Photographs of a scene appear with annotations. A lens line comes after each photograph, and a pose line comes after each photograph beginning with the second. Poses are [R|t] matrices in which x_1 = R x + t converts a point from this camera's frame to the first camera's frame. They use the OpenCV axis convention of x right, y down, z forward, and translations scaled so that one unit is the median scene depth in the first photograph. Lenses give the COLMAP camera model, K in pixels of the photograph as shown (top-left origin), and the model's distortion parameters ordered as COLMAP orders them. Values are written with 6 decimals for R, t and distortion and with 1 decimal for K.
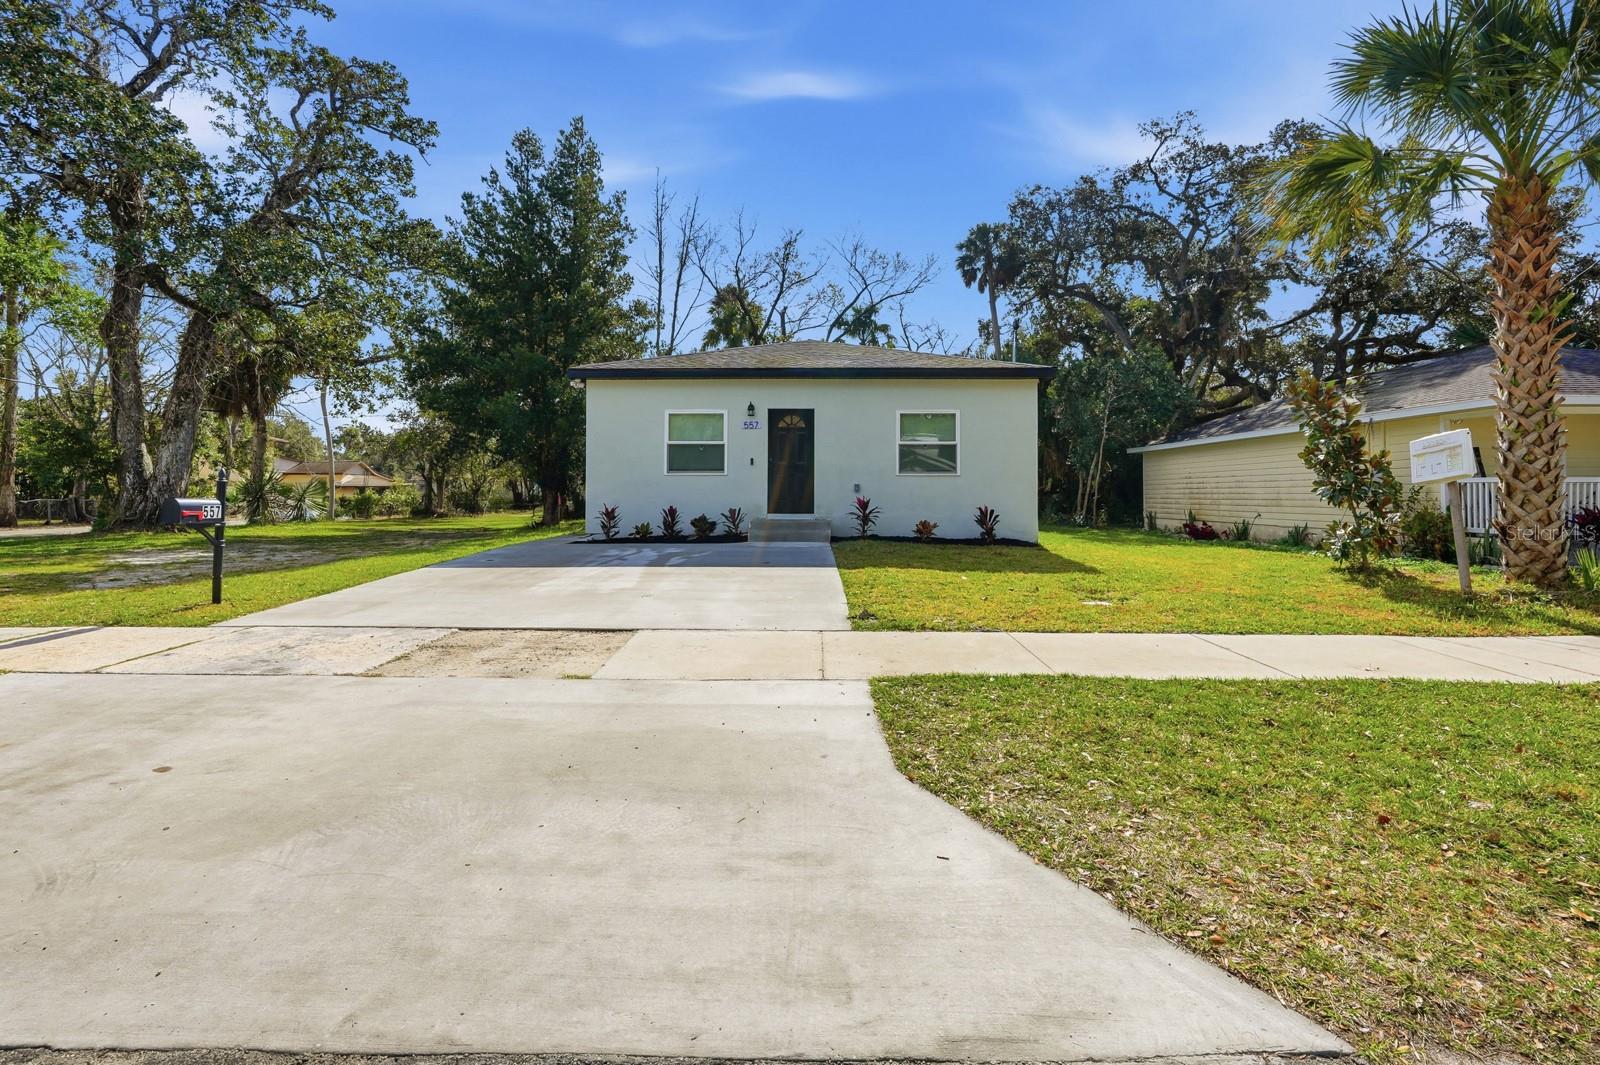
lens RADIAL K [[743.8, 0, 791.9], [0, 743.8, 461.9], [0, 0, 1]] dist [-0.002535, 0.000262]
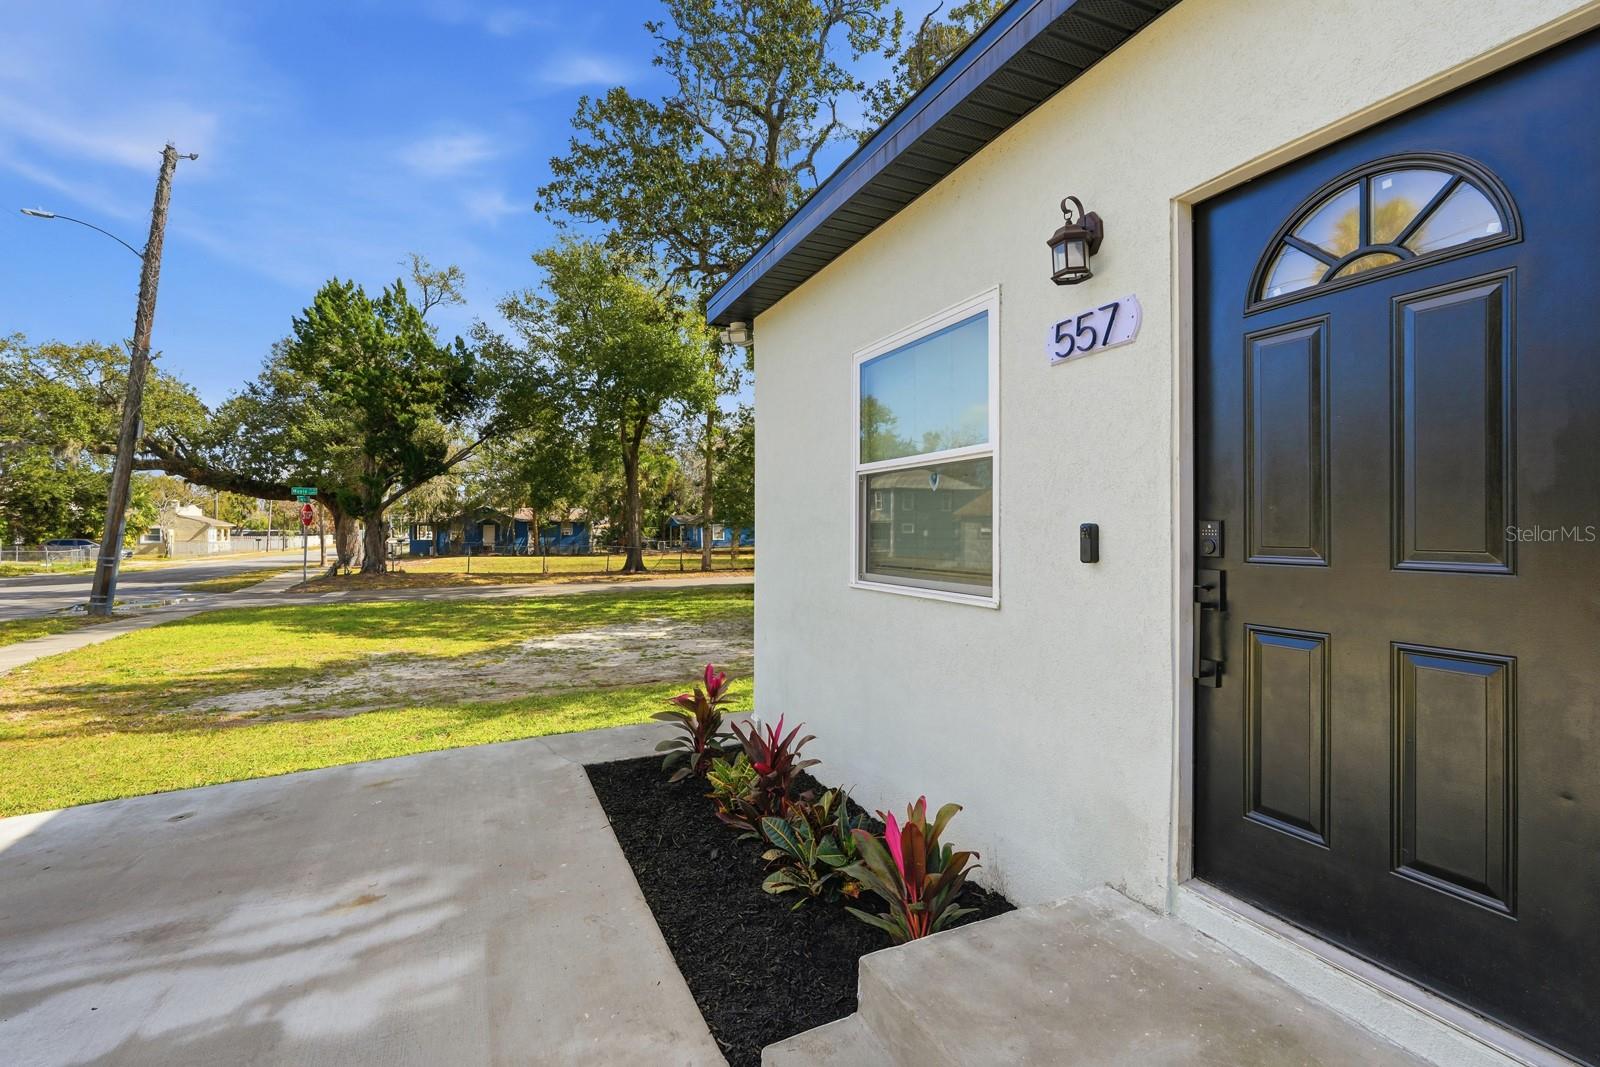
lens RADIAL K [[728.3, 0, 800.1], [0, 728.3, 526.8], [0, 0, 1]] dist [-0.004000, -0.000339]
pose [[0.440760, -0.002597, -0.897621, 0.067837], [0.040219, 0.999049, 0.016858, -0.009728], [0.896723, -0.043531, 0.440445, 0.861364]]
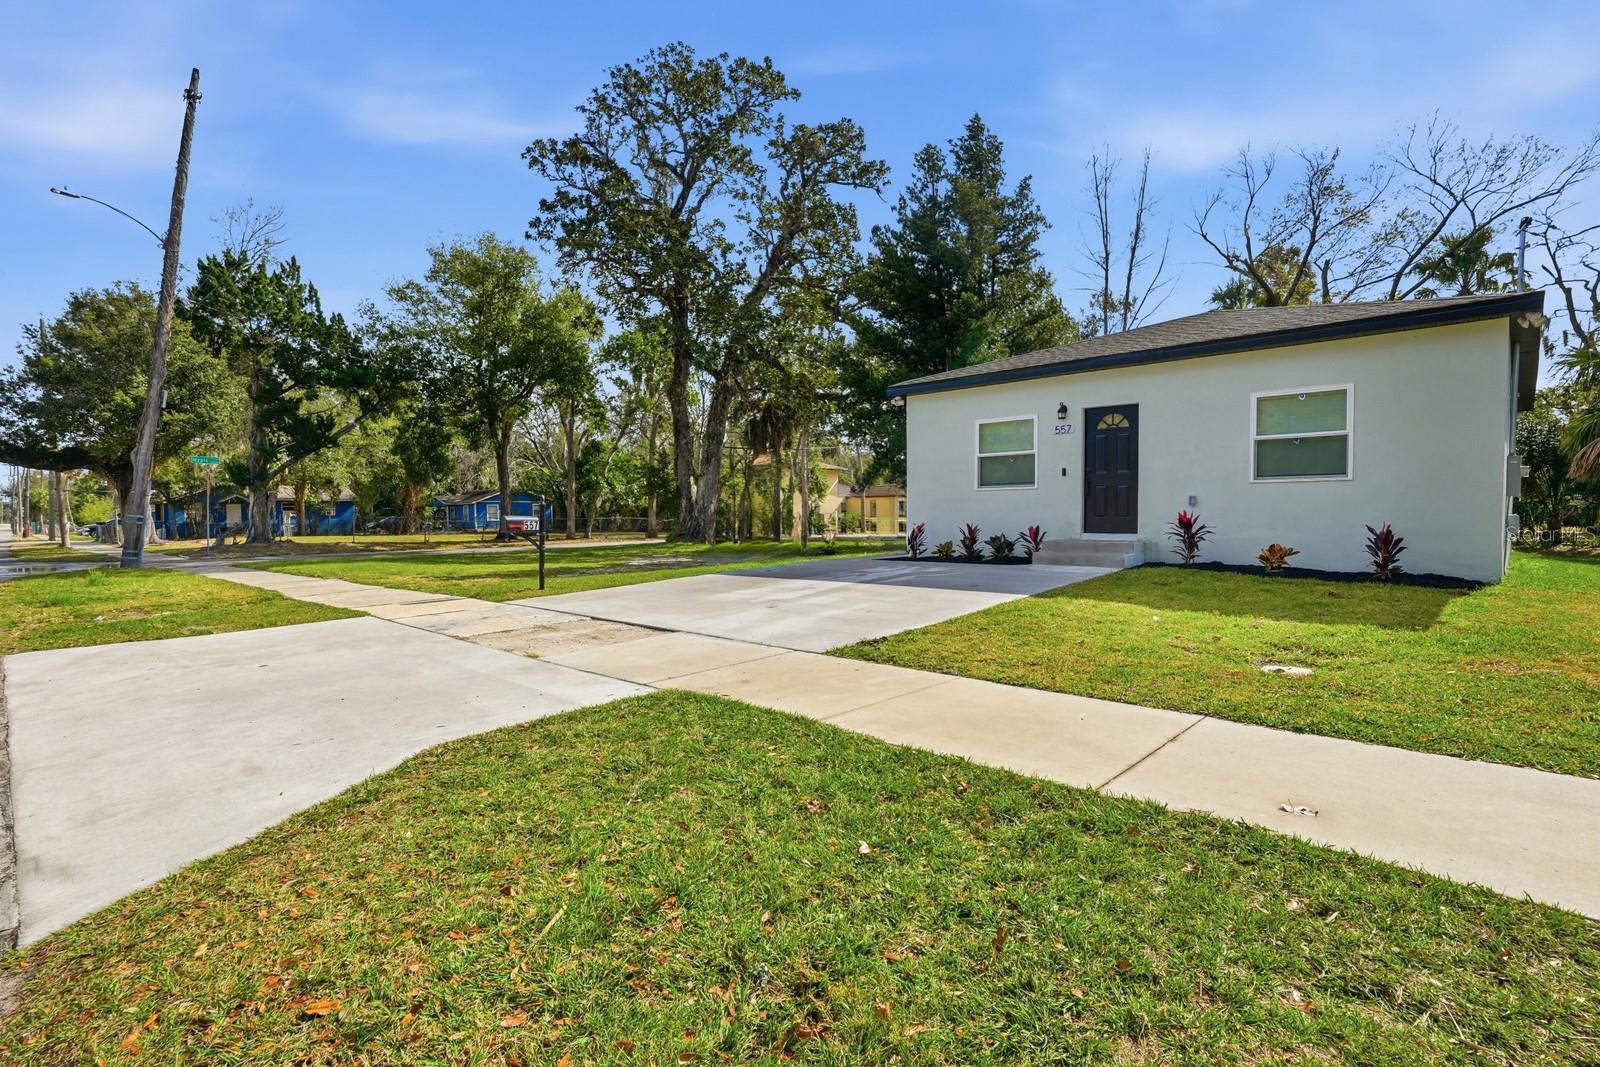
lens RADIAL K [[783.5, 0, 800.0], [0, 783.5, 533.5], [0, 0, 1]] dist [-0.004426, 0.000593]
pose [[0.739662, 0.011023, -0.672888, 0.328671], [0.034686, 0.997913, 0.054475, 0.010475], [0.672084, -0.063633, 0.737736, 0.122368]]
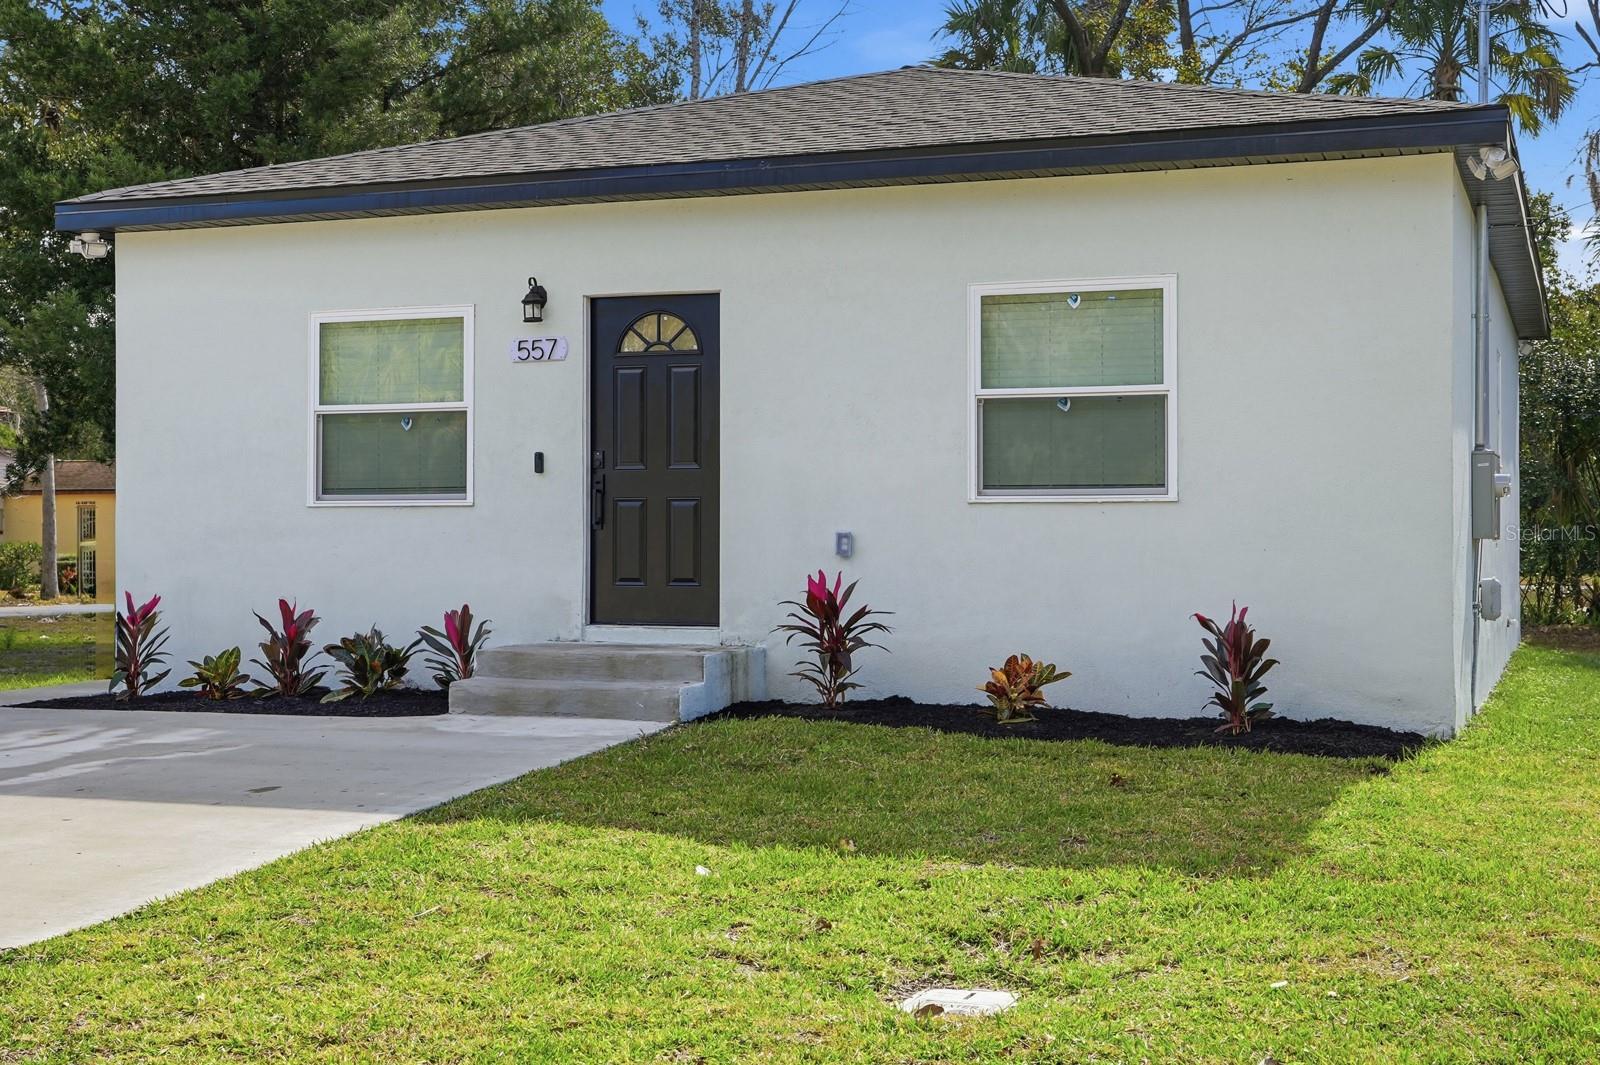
lens RADIAL K [[2183.5, 0, 799.3], [0, 2183.5, 466.7], [0, 0, 1]] dist [0.011664, 0.032670]
pose [[0.945653, -0.012746, -0.324929, 0.358363], [0.015207, 0.999872, 0.005036, -0.001727], [0.324823, -0.009703, 0.945725, 0.141460]]
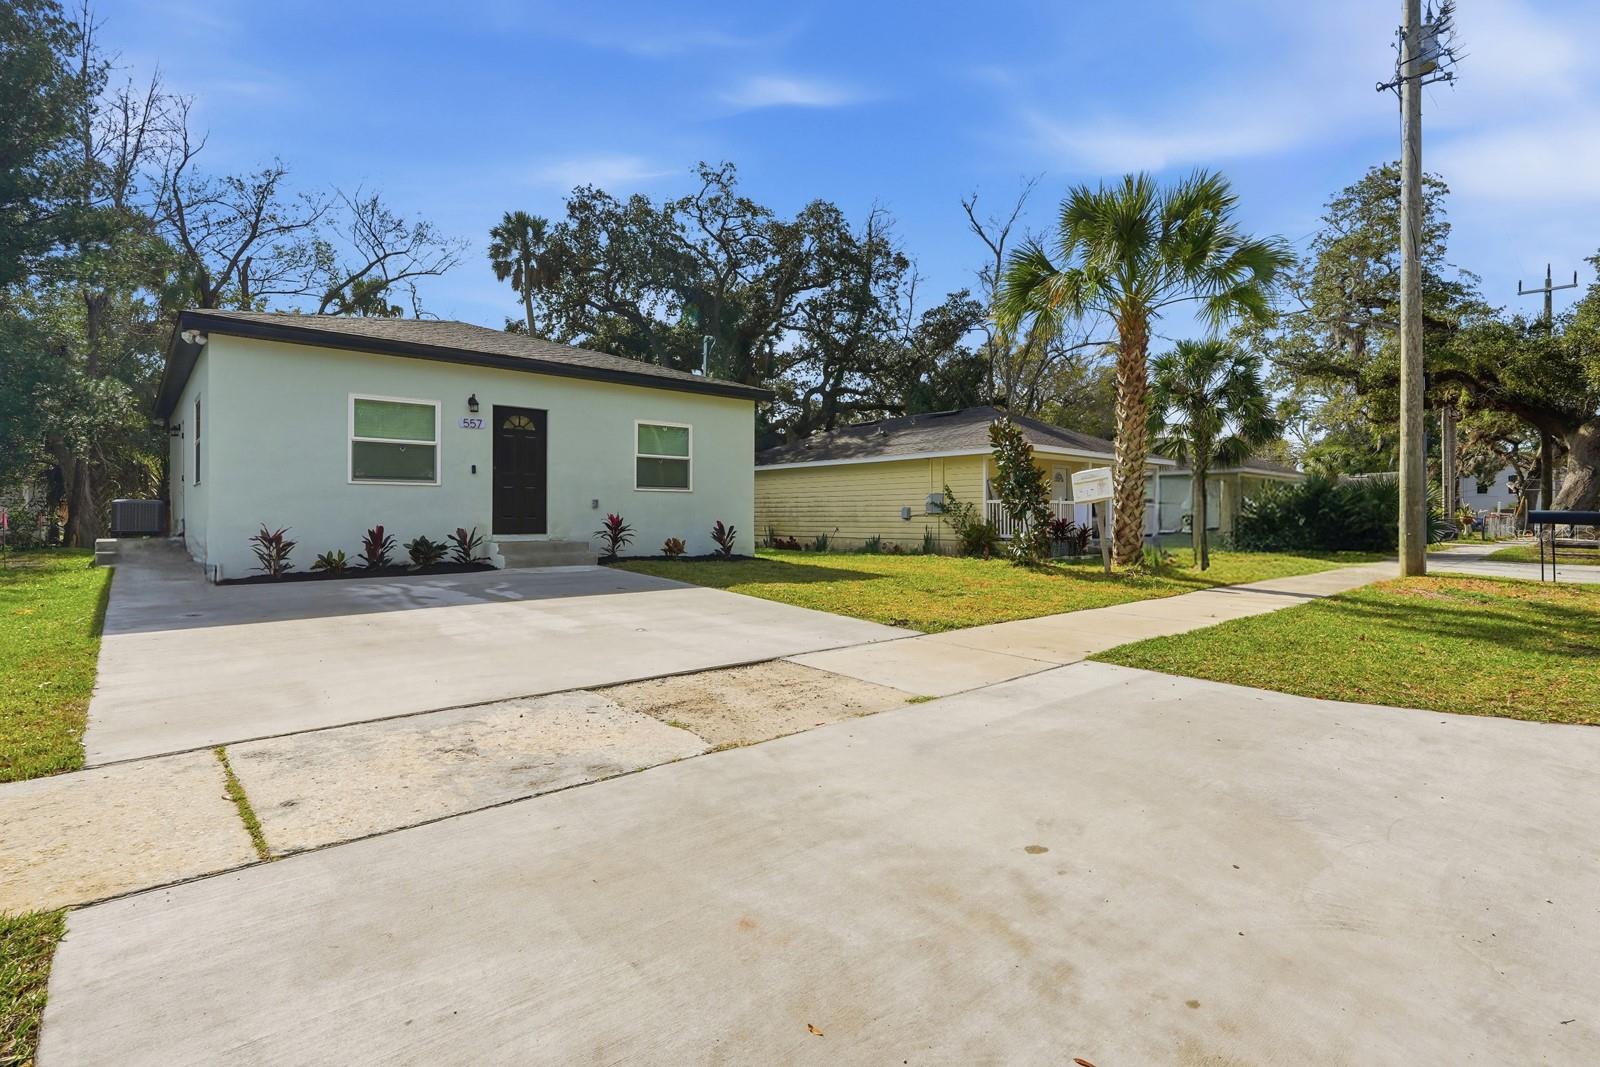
lens RADIAL K [[788.3, 0, 810.1], [0, 788.3, 510.4], [0, 0, 1]] dist [-0.005488, -0.000201]
pose [[0.718957, 0.002611, 0.695050, -0.378840], [-0.028340, 0.999271, 0.025562, 0.011547], [-0.694477, -0.038076, 0.718507, 0.140893]]
